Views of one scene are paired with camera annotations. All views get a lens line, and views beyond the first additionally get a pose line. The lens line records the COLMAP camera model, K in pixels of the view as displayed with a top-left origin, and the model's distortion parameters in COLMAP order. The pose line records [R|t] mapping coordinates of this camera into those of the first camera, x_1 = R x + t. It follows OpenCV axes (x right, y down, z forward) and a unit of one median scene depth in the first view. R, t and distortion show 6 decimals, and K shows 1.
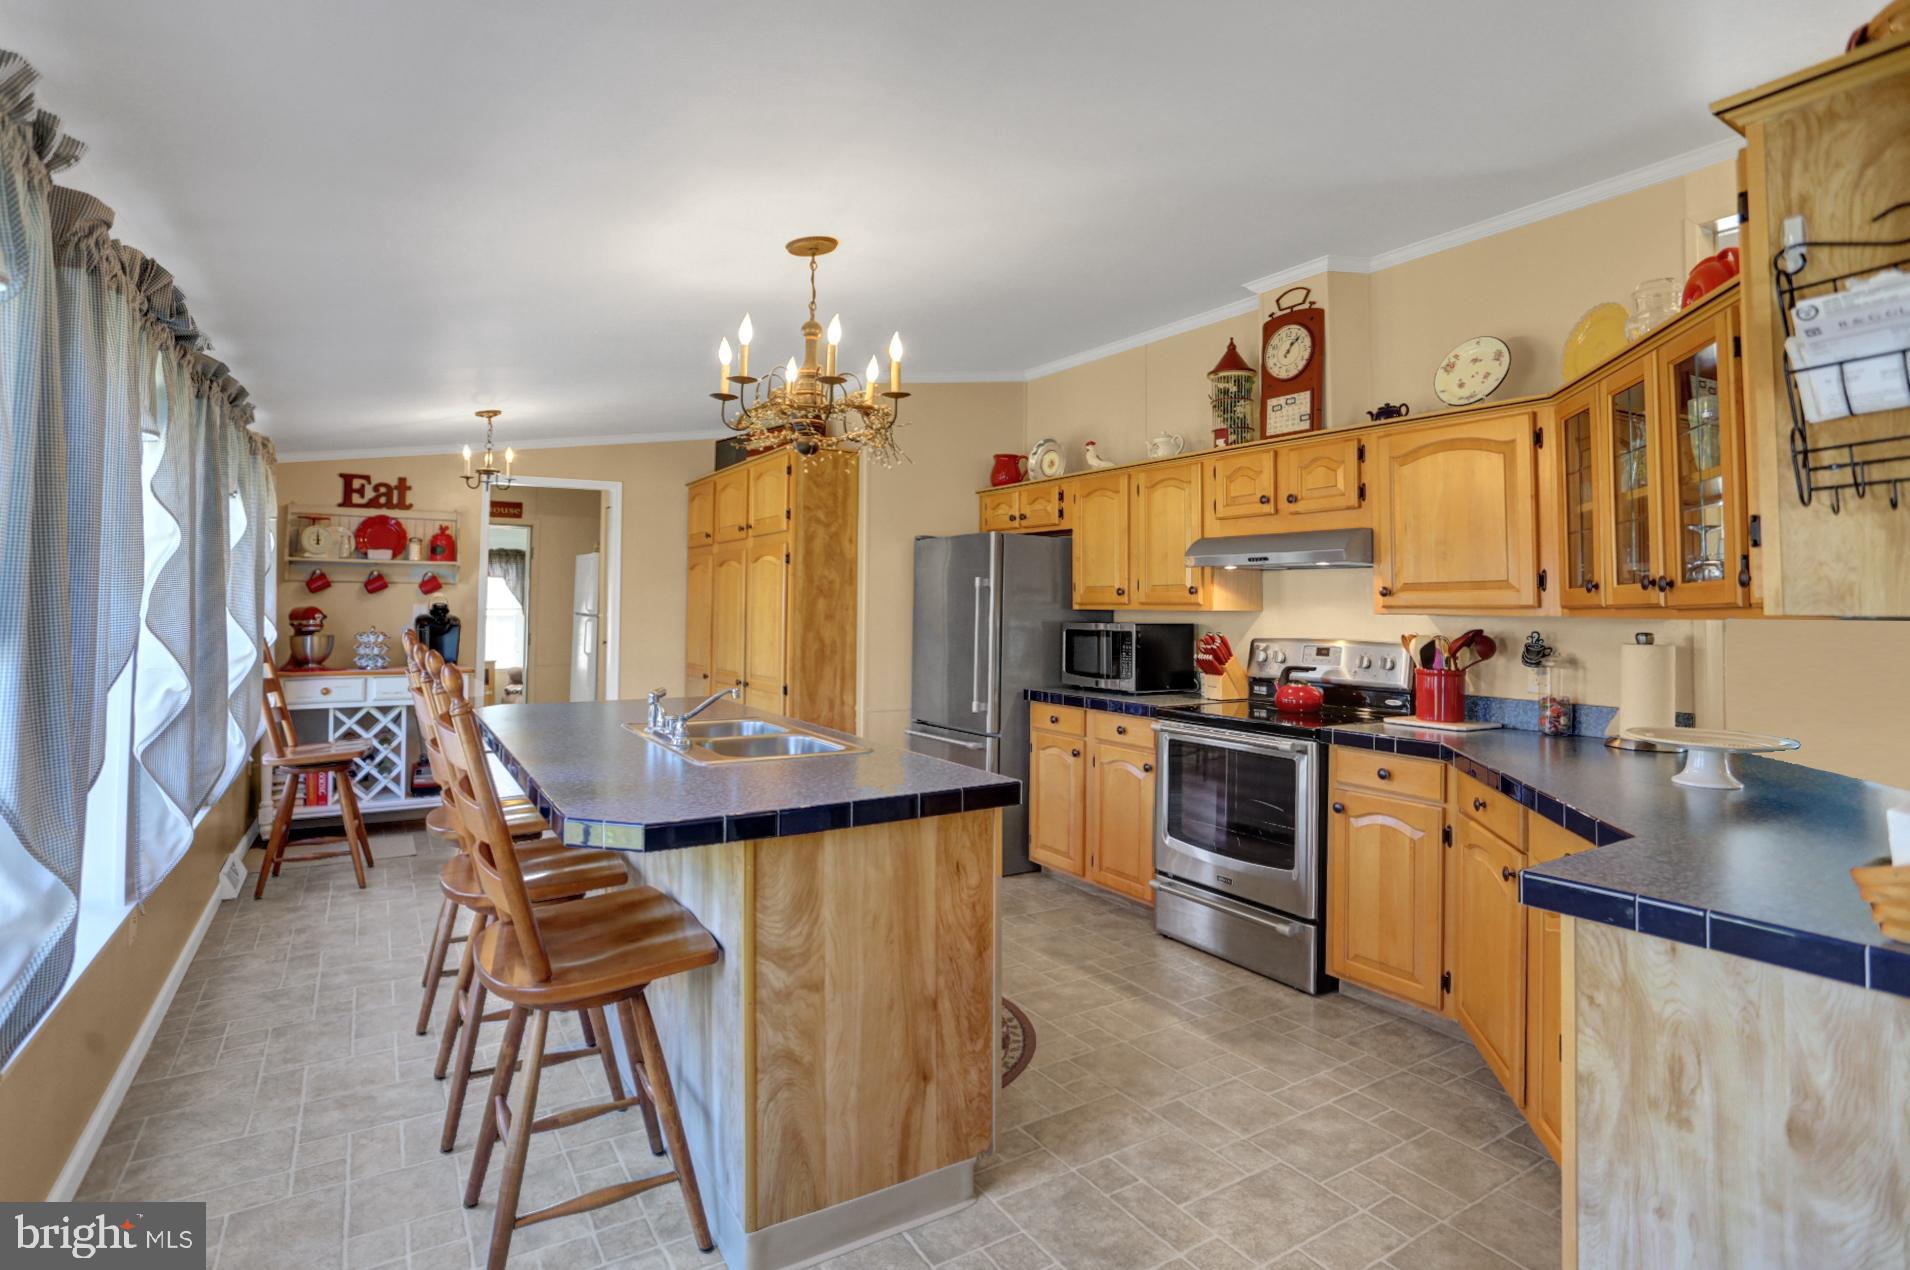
lens RADIAL K [[949.0, 0, 928.4], [0, 949.0, 588.1], [0, 0, 1]] dist [-0.056075, 0.018079]
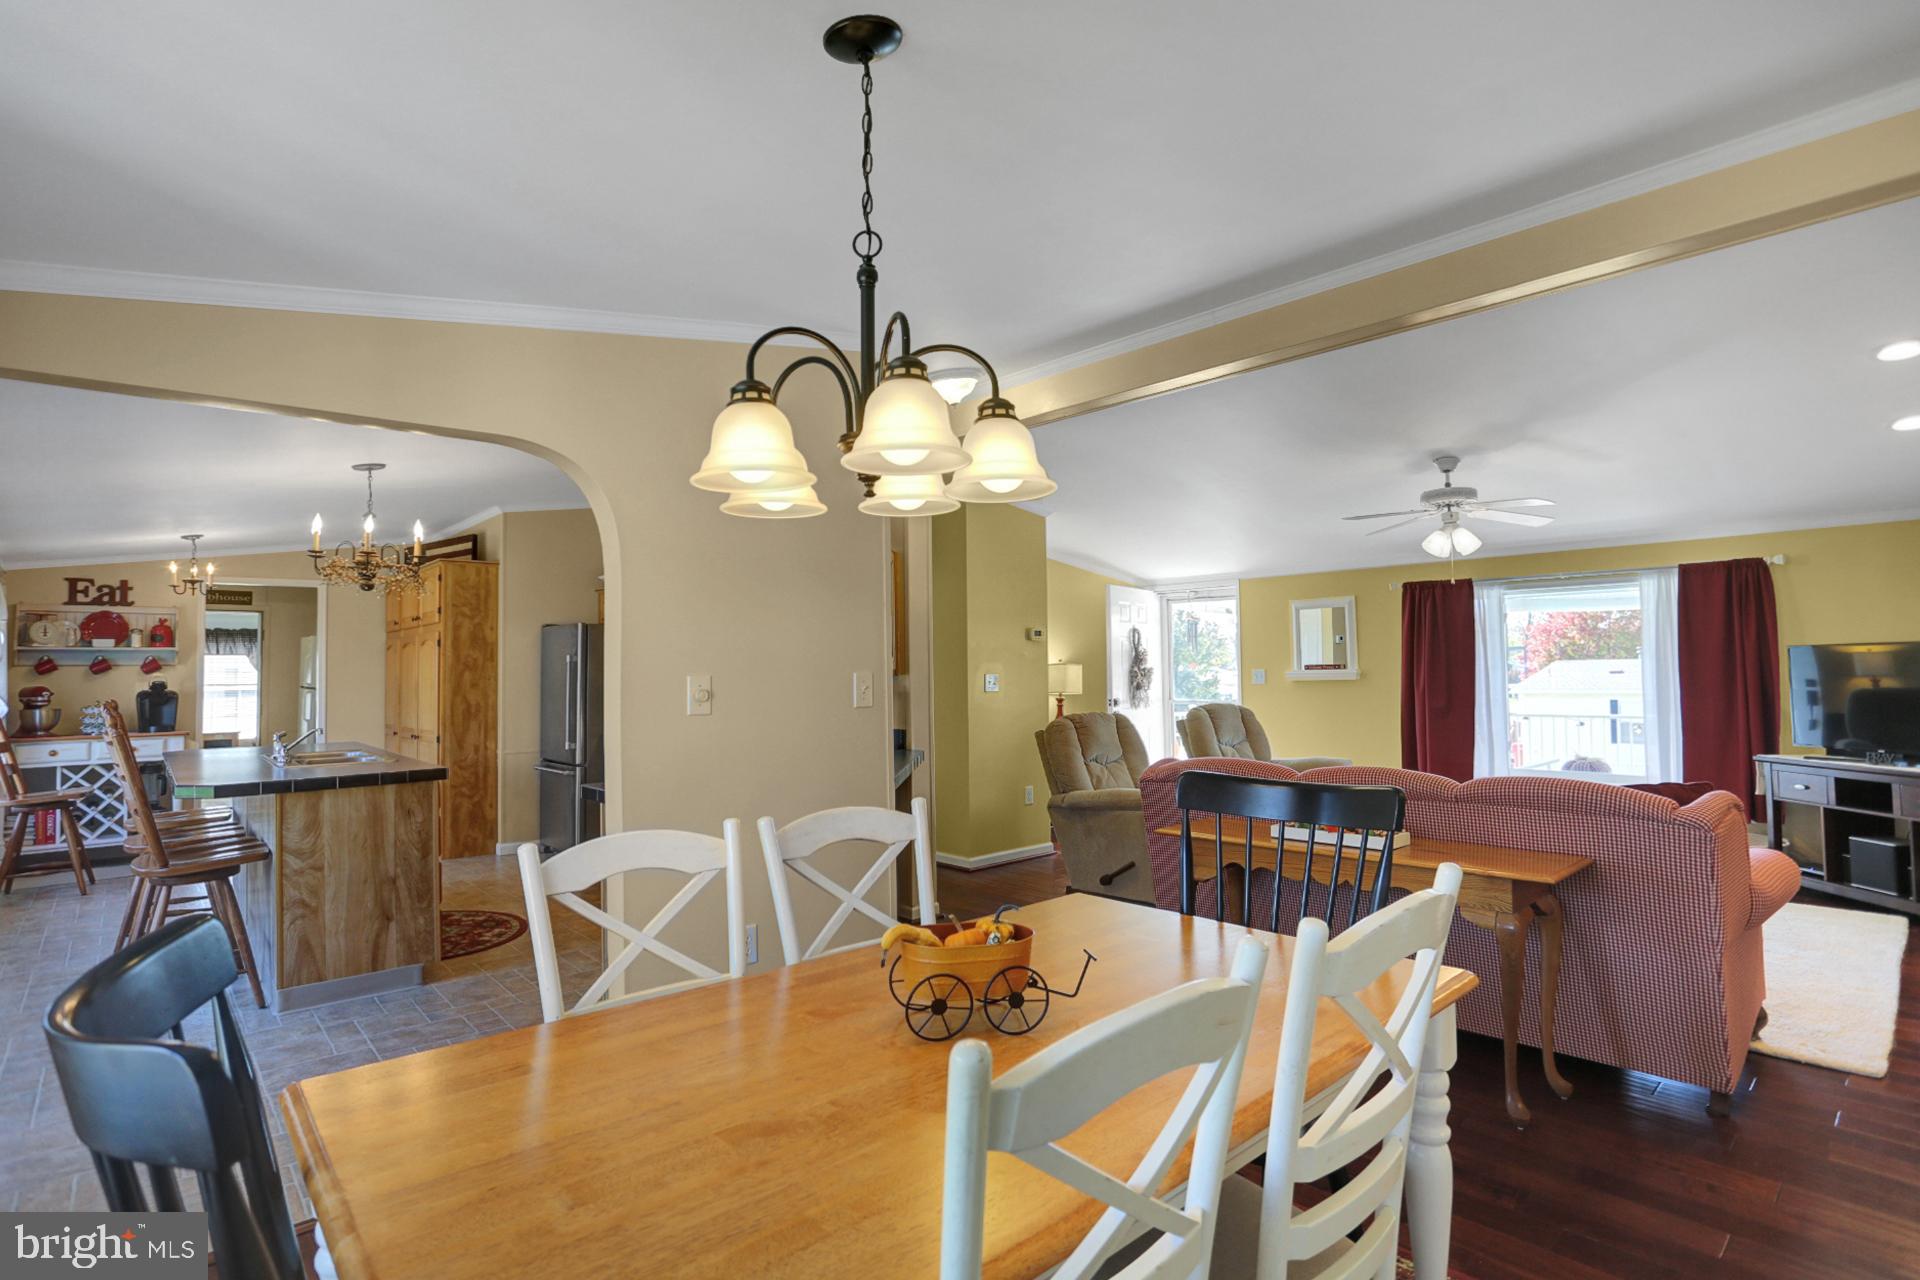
lens RADIAL K [[954.0, 0, 952.1], [0, 954.0, 640.7], [0, 0, 1]] dist [-0.056075, 0.018079]
pose [[0.981544, -0.013975, 0.190724, 0.313762], [0.016184, 0.999819, -0.010032, -0.008985], [-0.190549, 0.012934, 0.981592, -0.458475]]
